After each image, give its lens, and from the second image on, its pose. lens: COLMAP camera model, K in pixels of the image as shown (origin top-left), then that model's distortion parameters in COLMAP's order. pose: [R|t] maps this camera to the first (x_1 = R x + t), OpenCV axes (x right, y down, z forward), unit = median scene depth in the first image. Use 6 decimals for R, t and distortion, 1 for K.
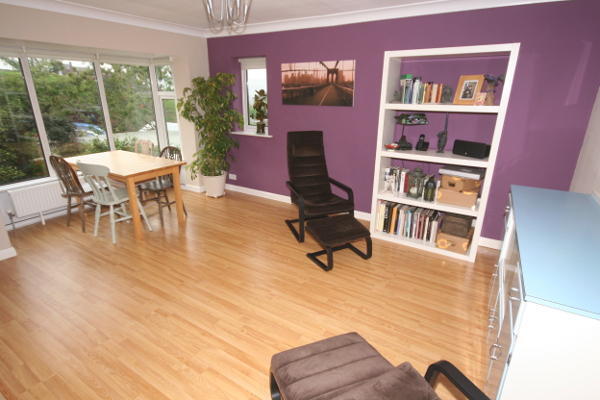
lens RADIAL K [[319.6, 0, 300.0], [0, 319.6, 200.0], [0, 0, 1]] dist [-0.000773, 0.000007]
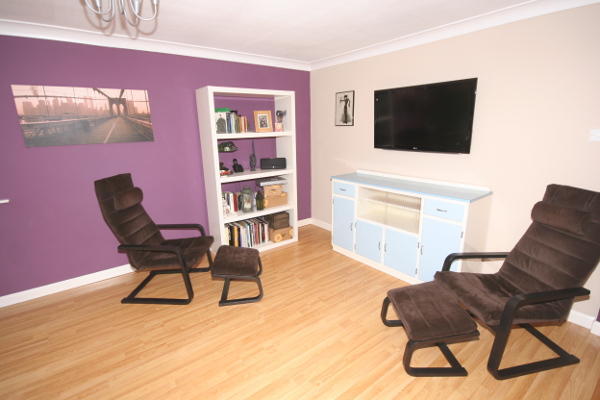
lens RADIAL K [[296.2, 0, 297.8], [0, 296.2, 197.3], [0, 0, 1]] dist [0.013754, -0.010637]
pose [[0.355941, -0.235902, 0.904243, -0.536251], [0.322801, 0.939091, 0.117928, -0.124025], [-0.876987, 0.249916, 0.410410, 0.380416]]
